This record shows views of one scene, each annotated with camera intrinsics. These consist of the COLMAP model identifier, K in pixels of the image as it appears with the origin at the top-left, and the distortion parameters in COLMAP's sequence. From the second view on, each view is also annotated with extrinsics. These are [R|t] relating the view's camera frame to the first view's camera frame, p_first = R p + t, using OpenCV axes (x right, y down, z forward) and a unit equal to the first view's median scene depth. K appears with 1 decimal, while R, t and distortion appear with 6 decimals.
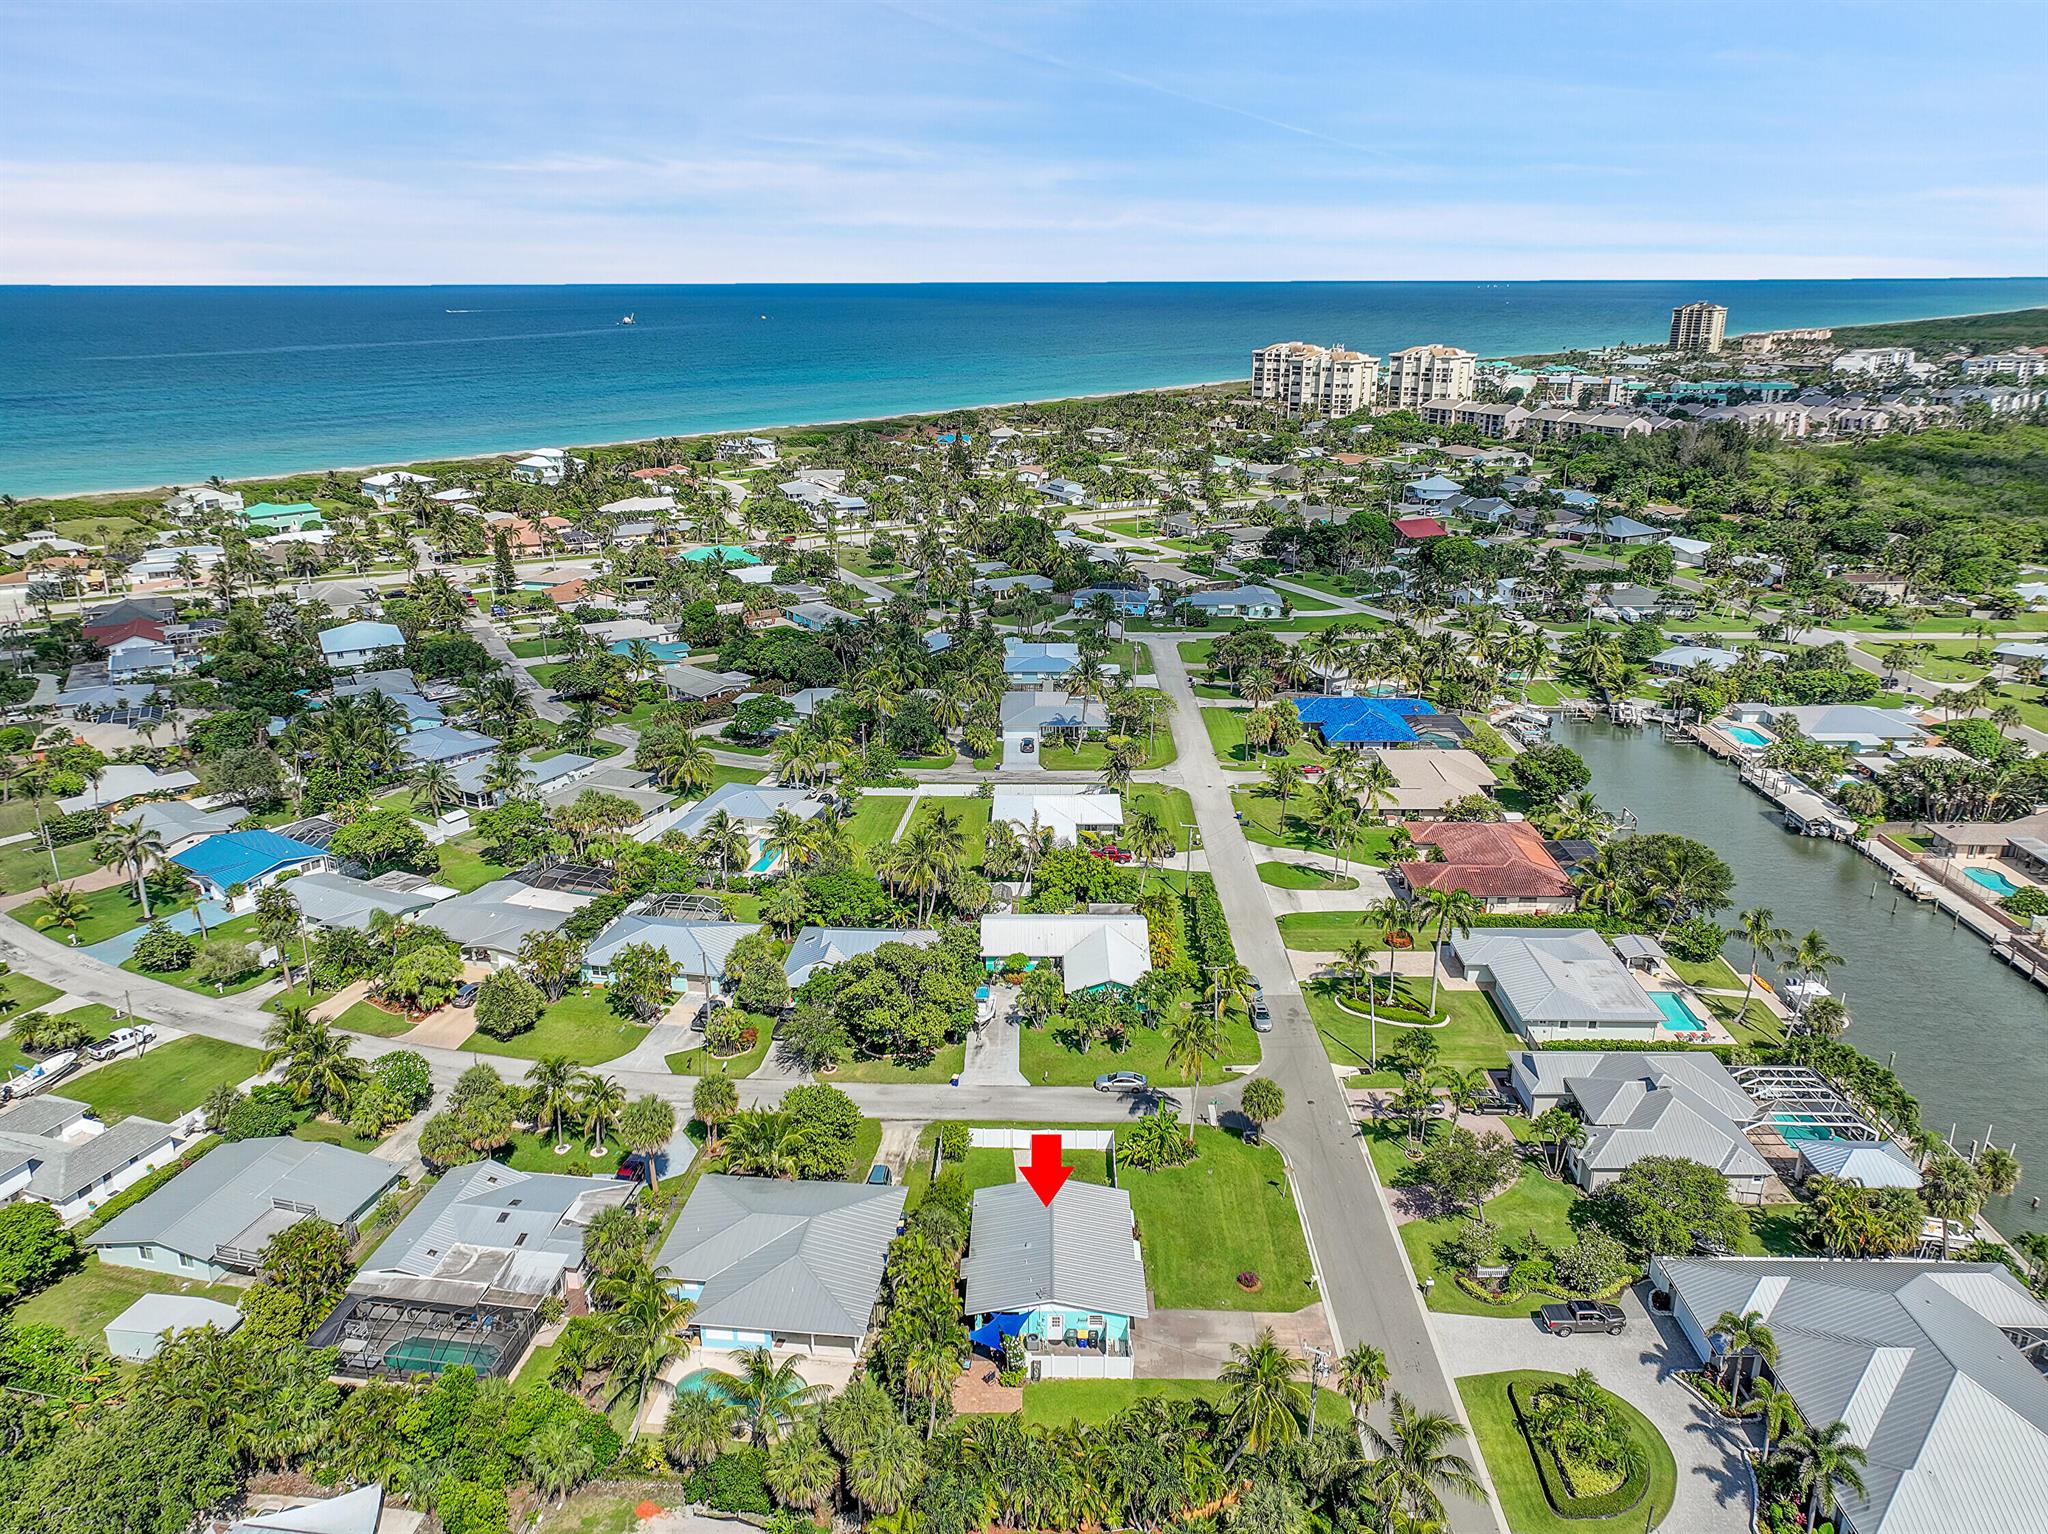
lens RADIAL K [[1437.5, 0, 1025.1], [0, 1437.5, 758.5], [0, 0, 1]] dist [-0.004671, 0.023974]
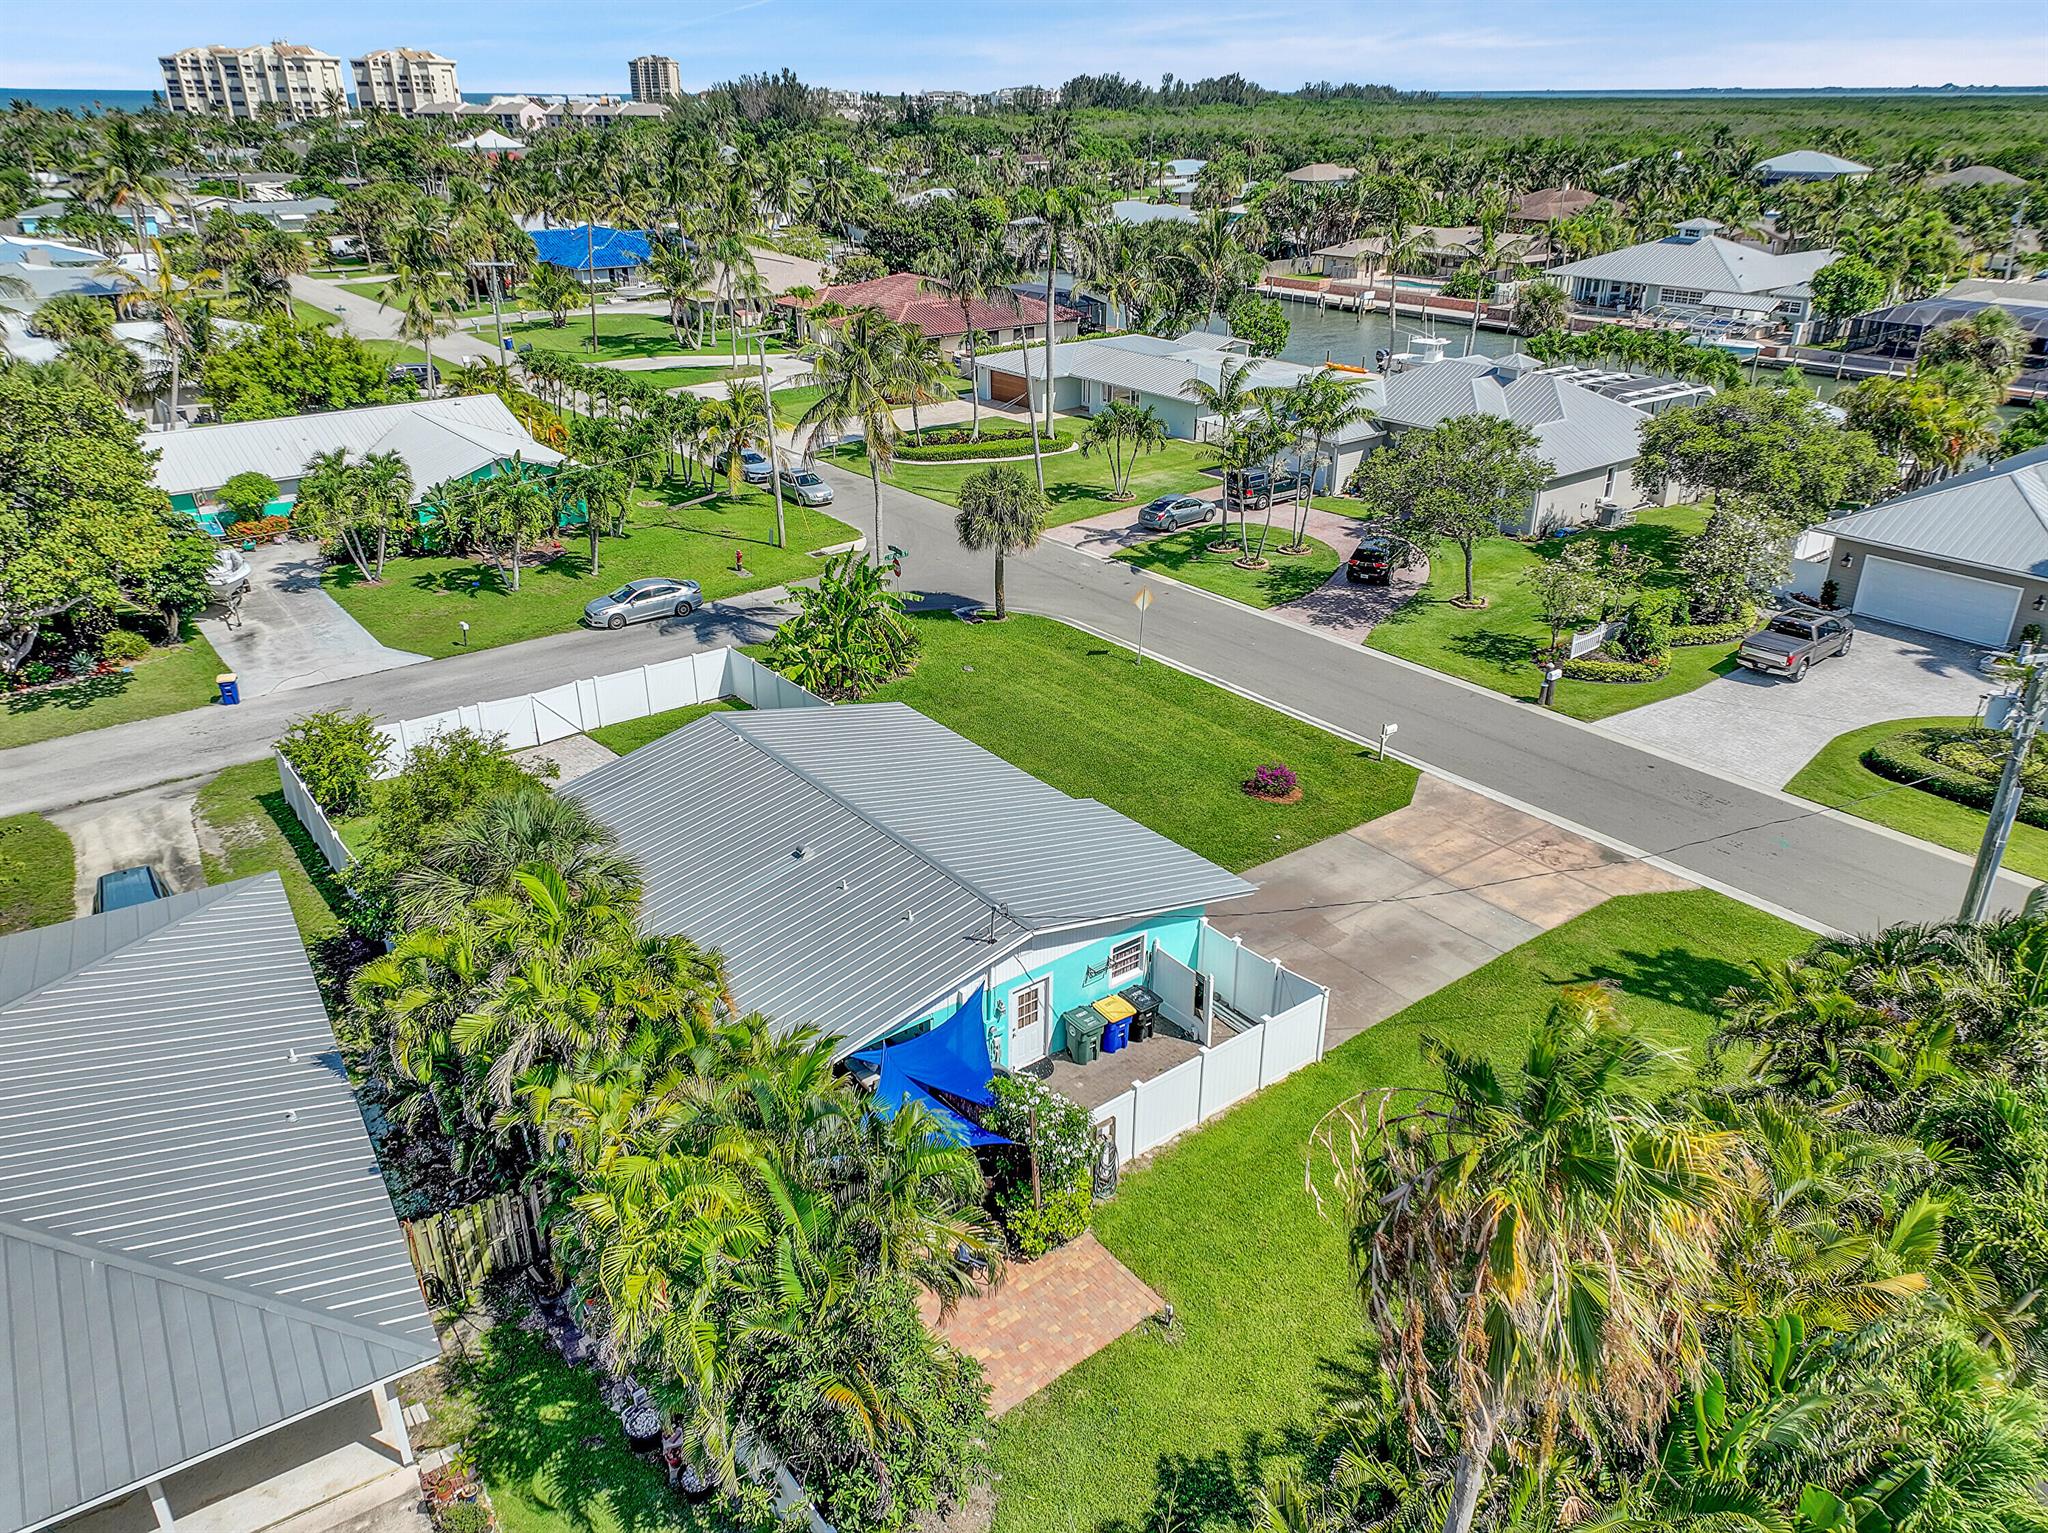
lens RADIAL K [[1437.5, 0, 1025.1], [0, 1437.5, 758.0], [0, 0, 1]] dist [-0.004671, 0.023974]
pose [[0.779418, -0.261179, 0.569467, -0.099281], [0.197195, 0.965033, 0.172703, 0.205212], [-0.594661, -0.022312, 0.803667, 0.539522]]
